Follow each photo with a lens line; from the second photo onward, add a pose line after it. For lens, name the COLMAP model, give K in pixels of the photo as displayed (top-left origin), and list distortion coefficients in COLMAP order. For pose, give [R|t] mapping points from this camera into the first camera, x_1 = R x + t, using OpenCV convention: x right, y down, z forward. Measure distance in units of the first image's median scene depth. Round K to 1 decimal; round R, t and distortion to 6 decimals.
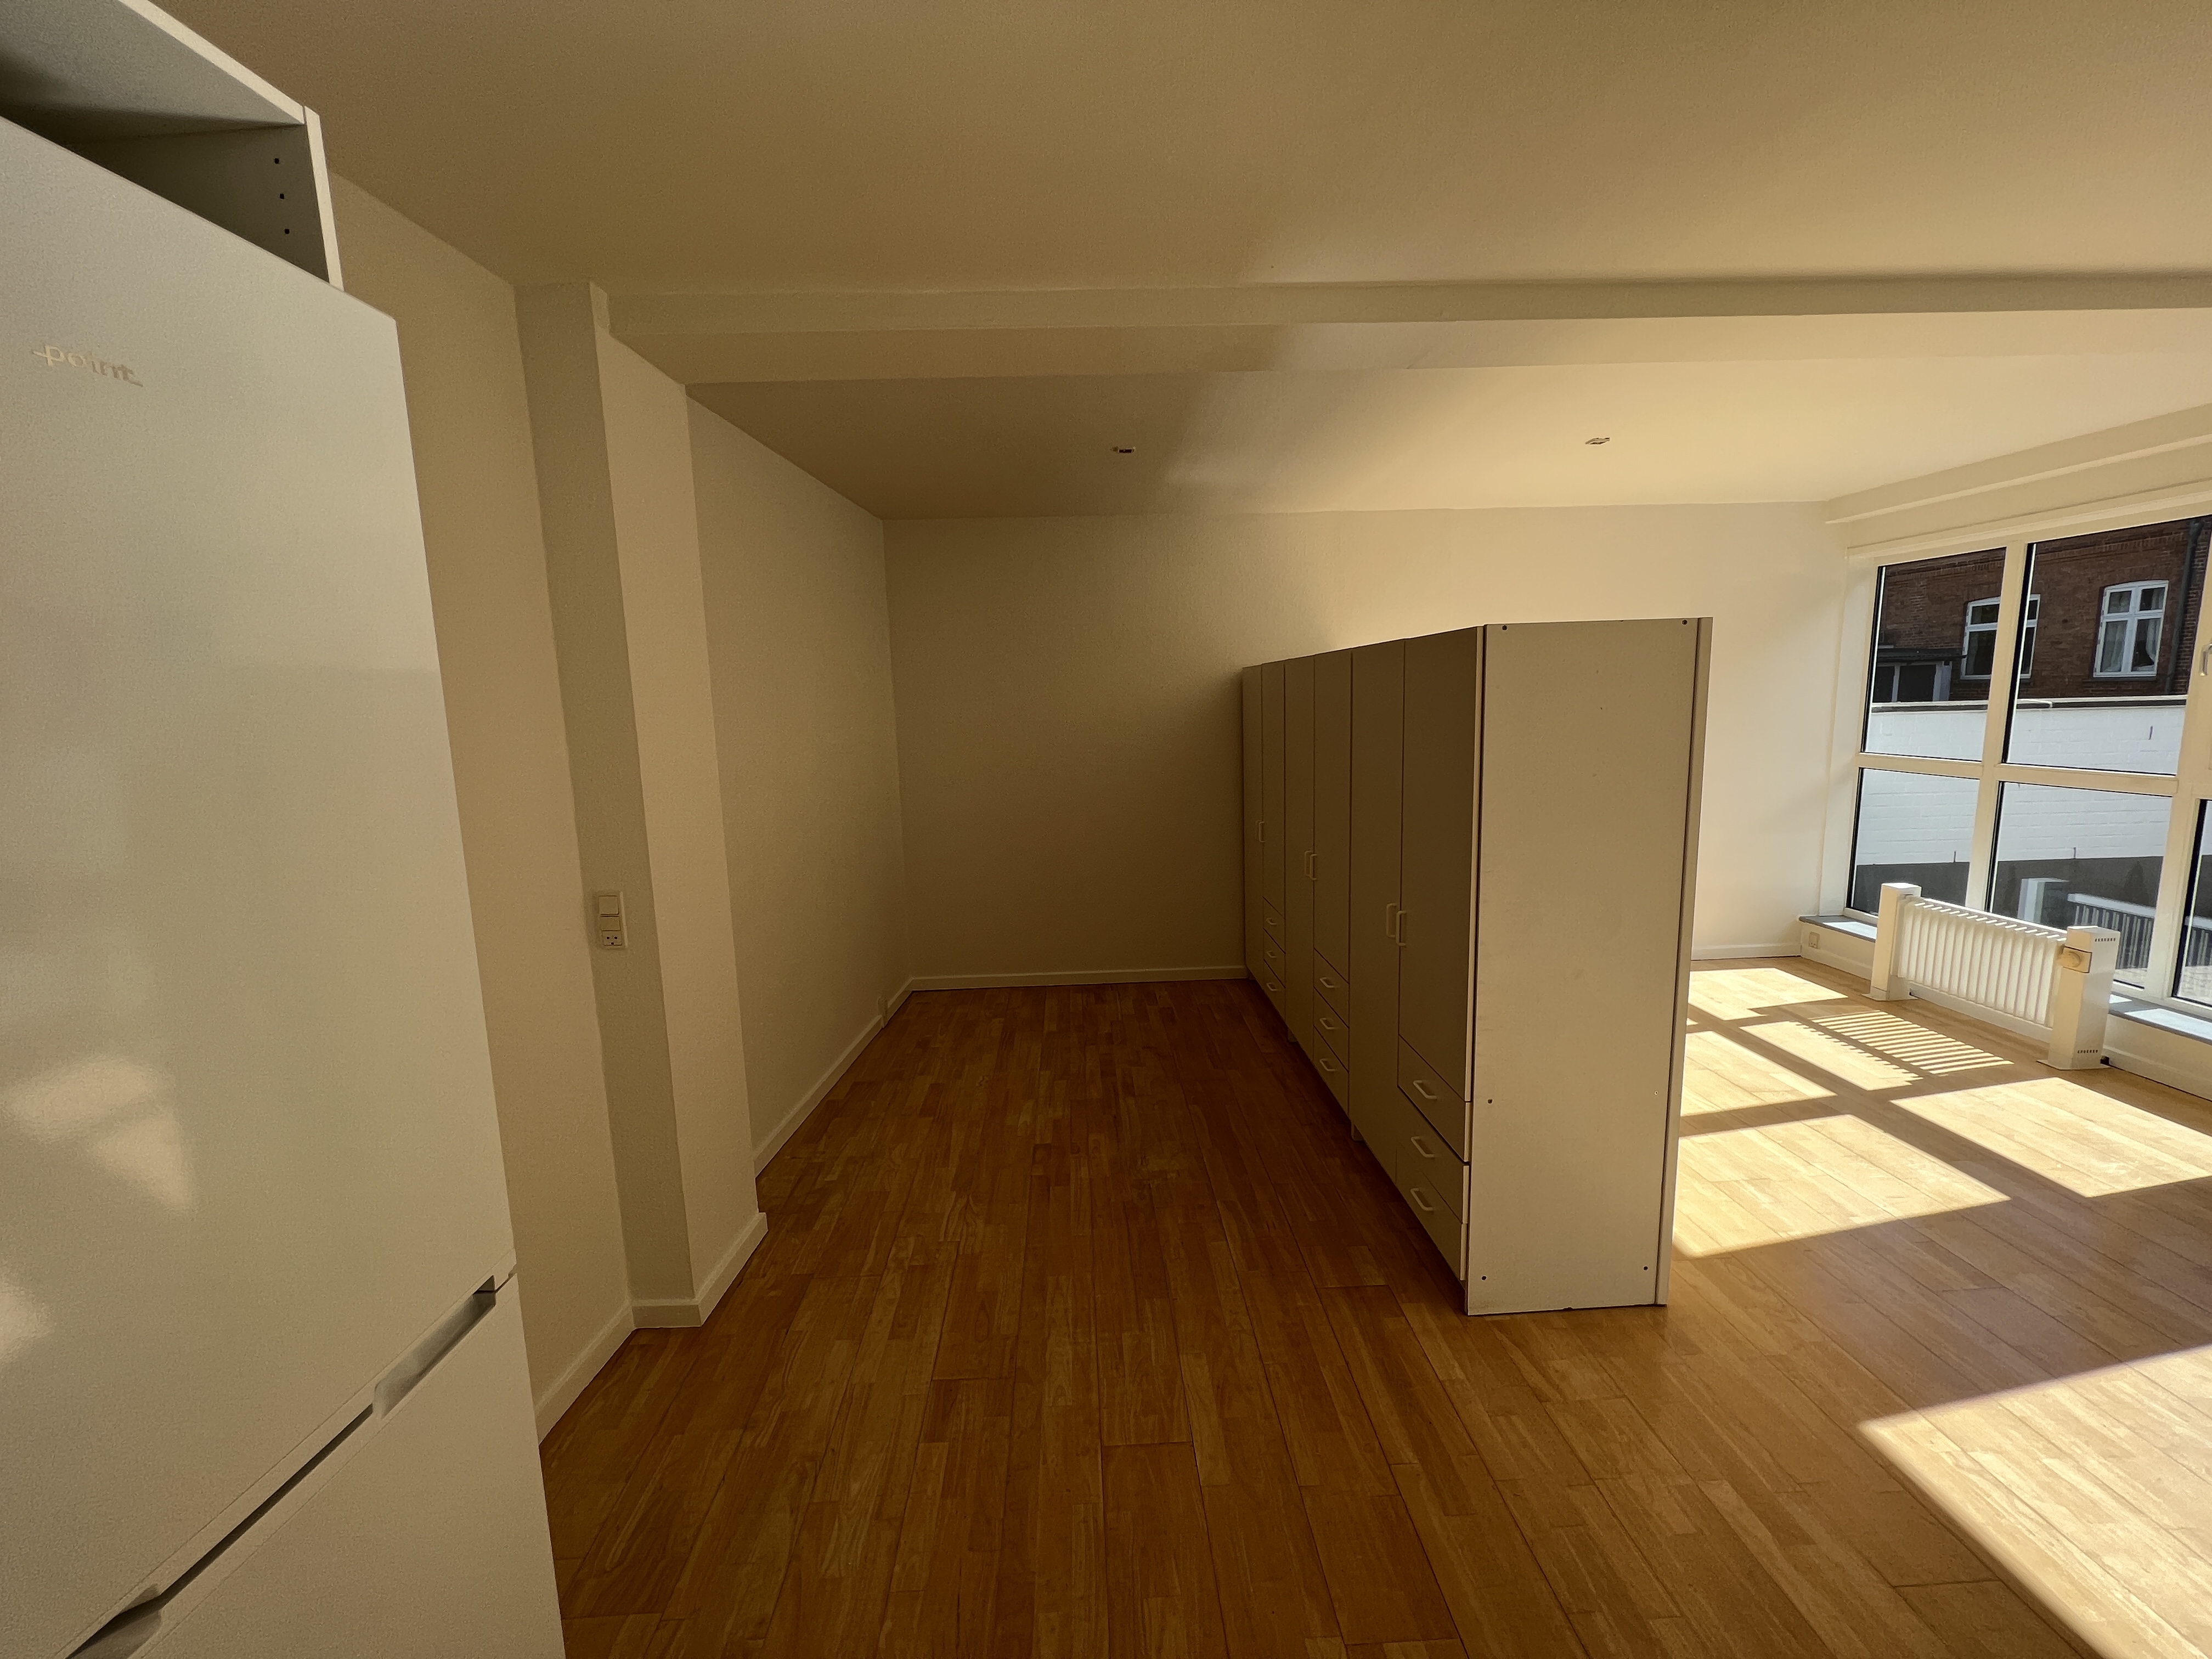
lens RADIAL K [[885.9, 0, 1104.5], [0, 885.9, 820.5], [0, 0, 1]] dist [0.001155, -0.000265]
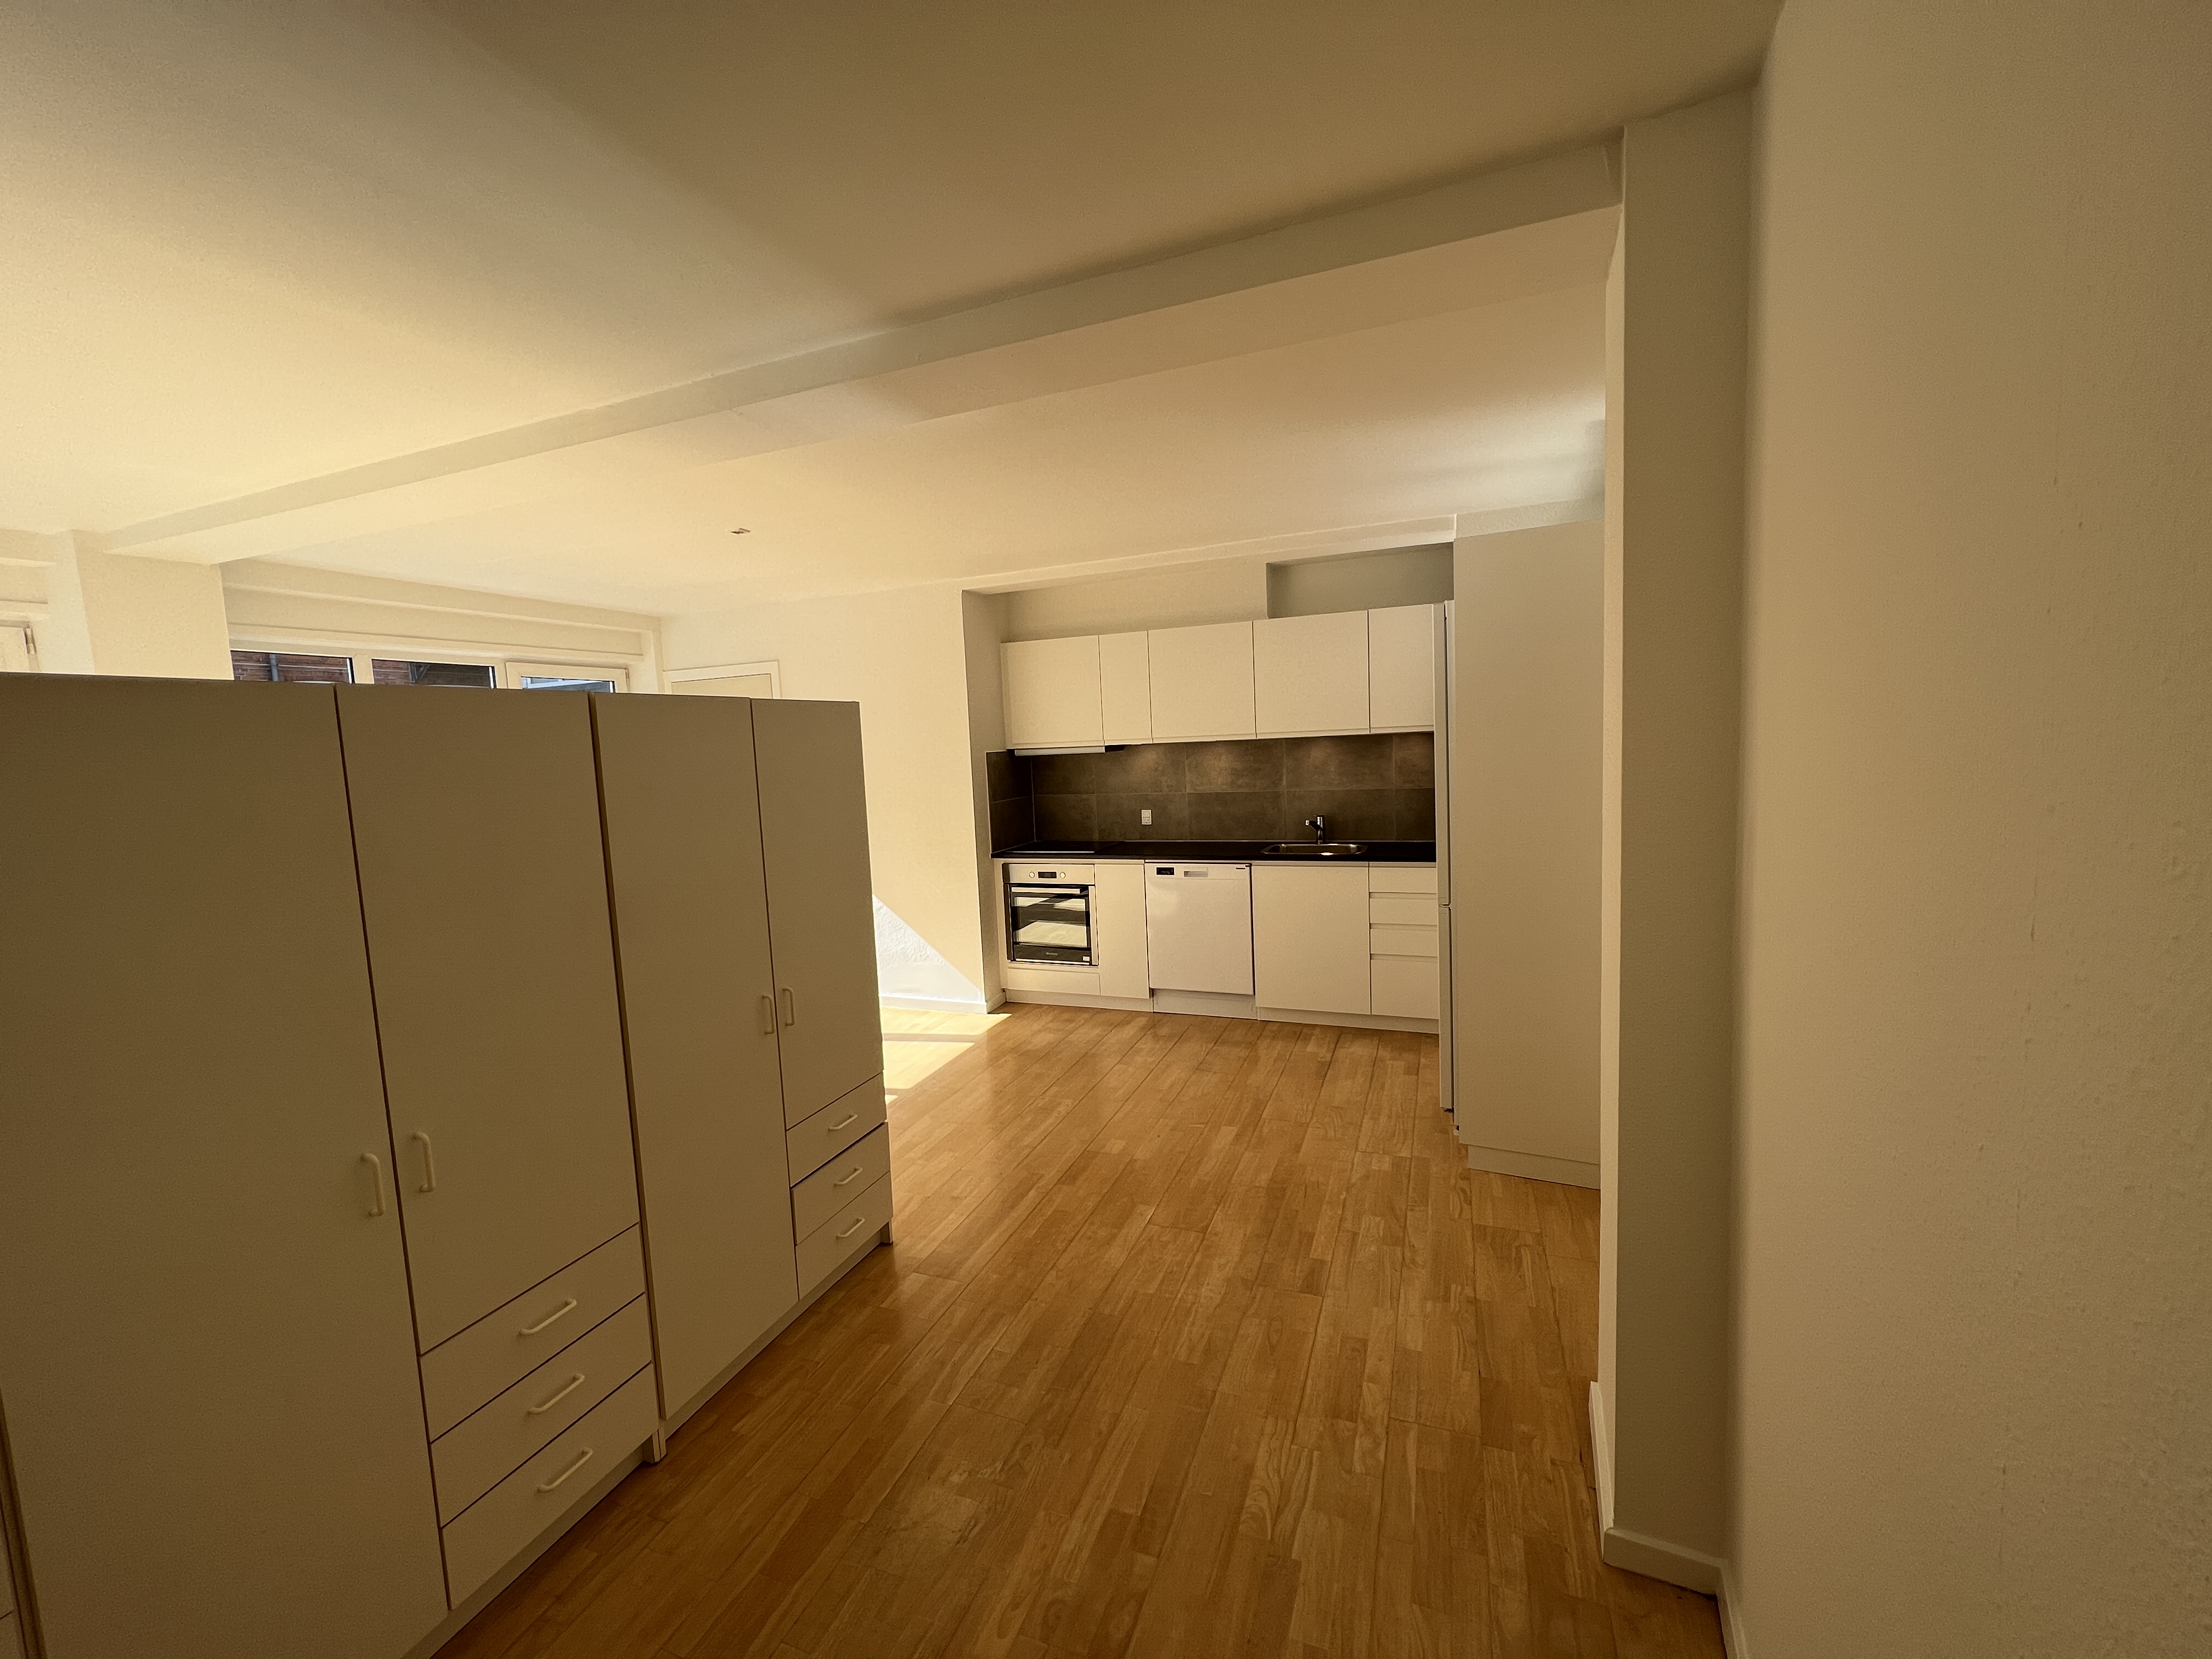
lens RADIAL K [[885.9, 0, 1101.7], [0, 885.9, 823.5], [0, 0, 1]] dist [0.001155, -0.000265]
pose [[-0.914323, 0.030182, 0.403859, -0.376457], [0.125548, 0.969215, 0.211801, -0.239495], [-0.385034, 0.244359, -0.889965, 1.797070]]
